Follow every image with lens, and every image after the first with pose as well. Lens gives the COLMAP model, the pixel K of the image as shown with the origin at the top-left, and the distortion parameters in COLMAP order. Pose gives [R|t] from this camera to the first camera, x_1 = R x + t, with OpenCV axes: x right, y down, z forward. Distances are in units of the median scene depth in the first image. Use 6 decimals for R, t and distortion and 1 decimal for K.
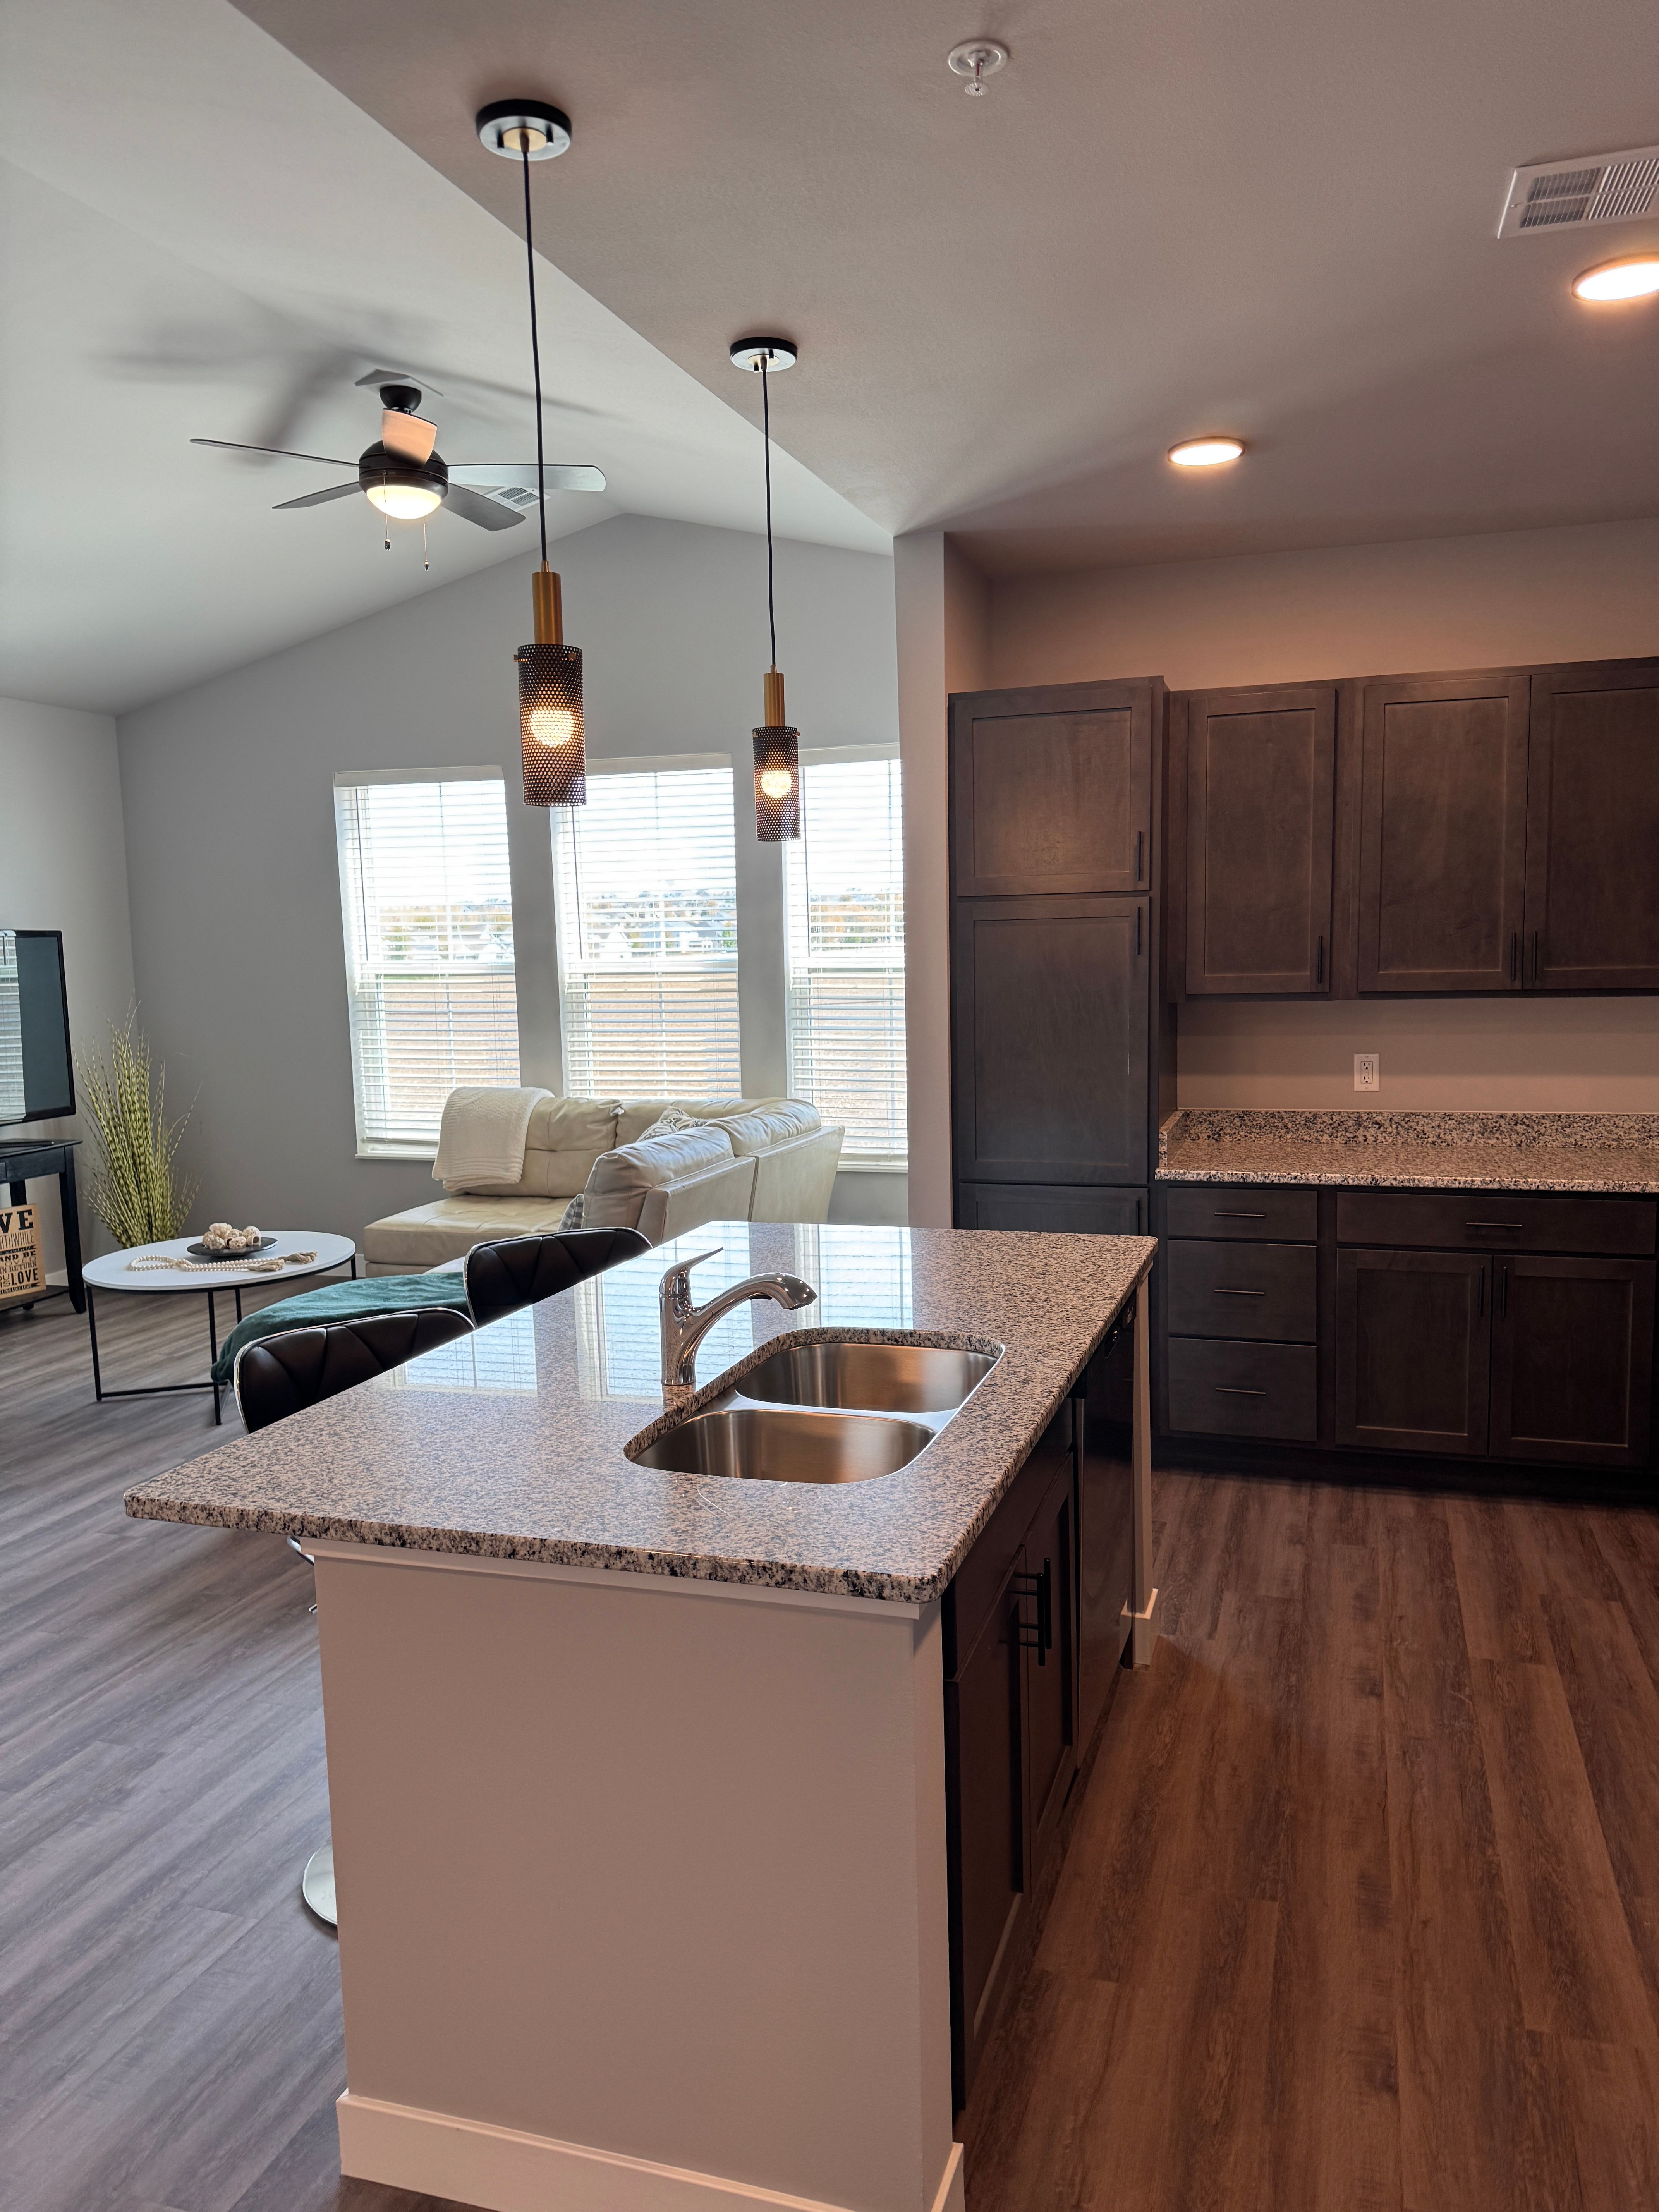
lens RADIAL K [[1557.3, 0, 822.7], [0, 1557.3, 1107.3], [0, 0, 1]] dist [-0.001105, -0.006126]
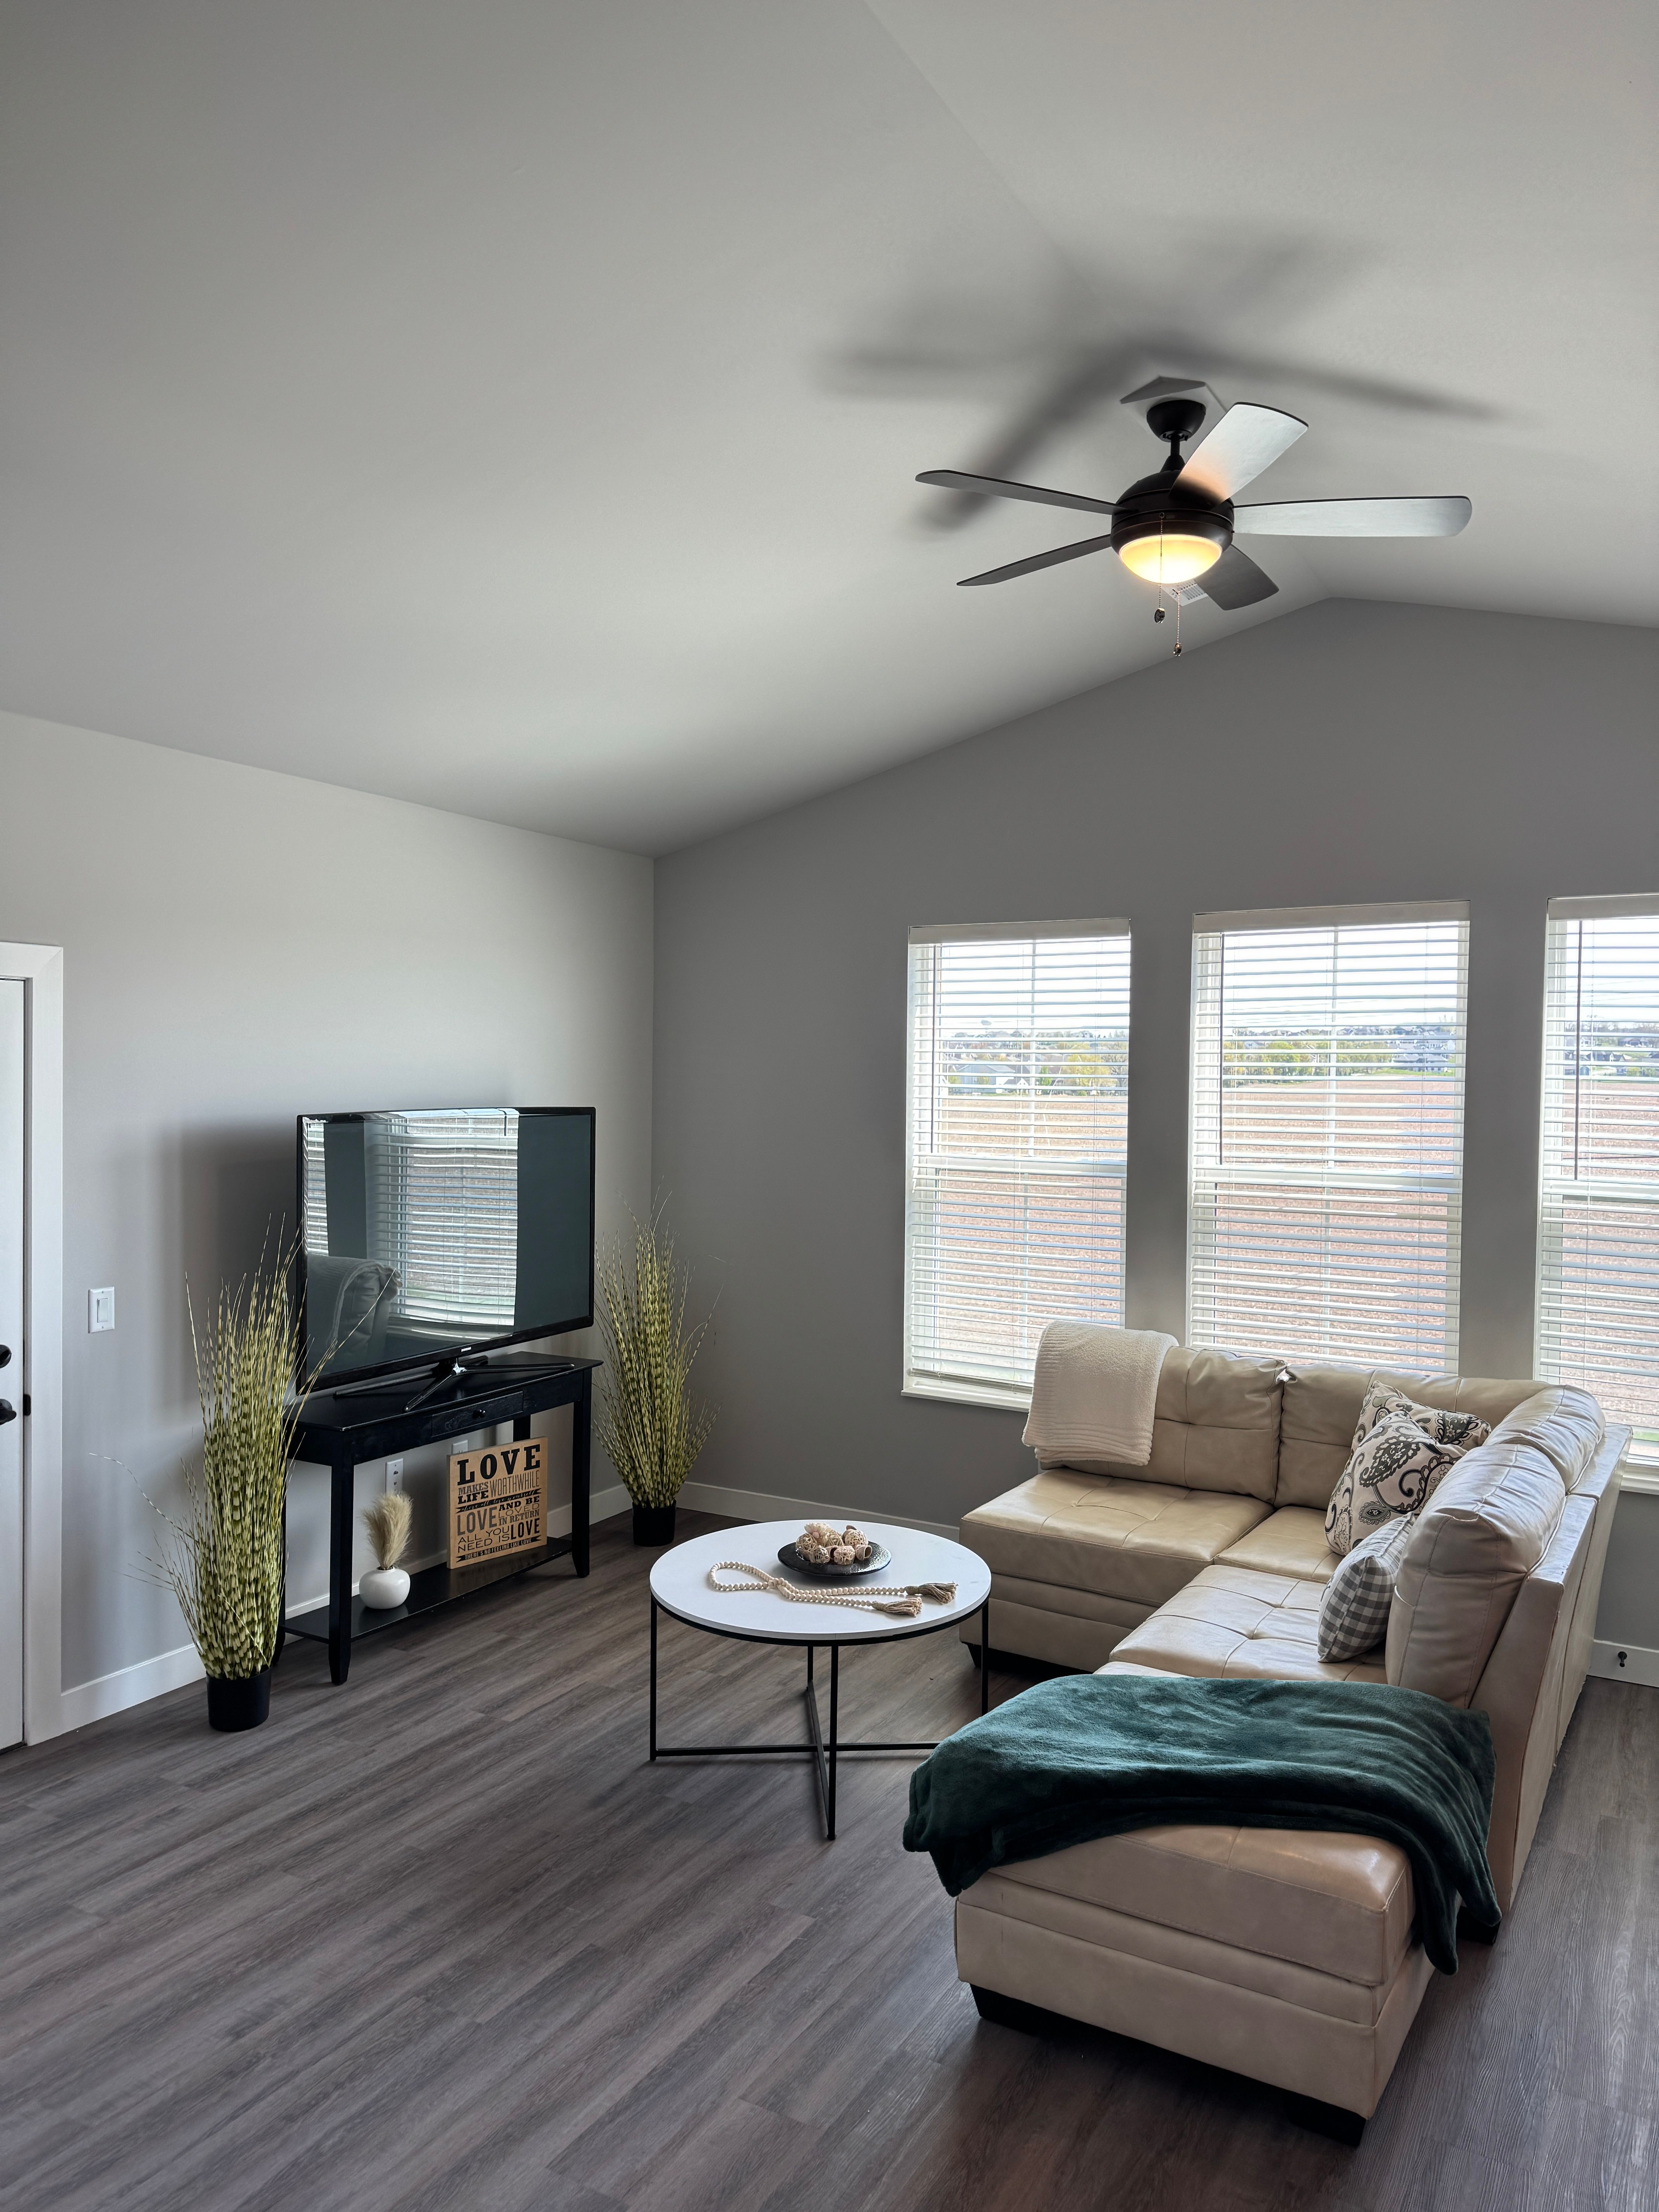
lens RADIAL K [[1558.7, 0, 823.5], [0, 1558.7, 1117.0], [0, 0, 1]] dist [0.061505, -0.065748]
pose [[0.976588, 0.041659, -0.211047, -0.195715], [-0.059919, 0.994921, -0.080881, -0.048430], [0.206606, 0.091633, 0.974124, 0.212155]]
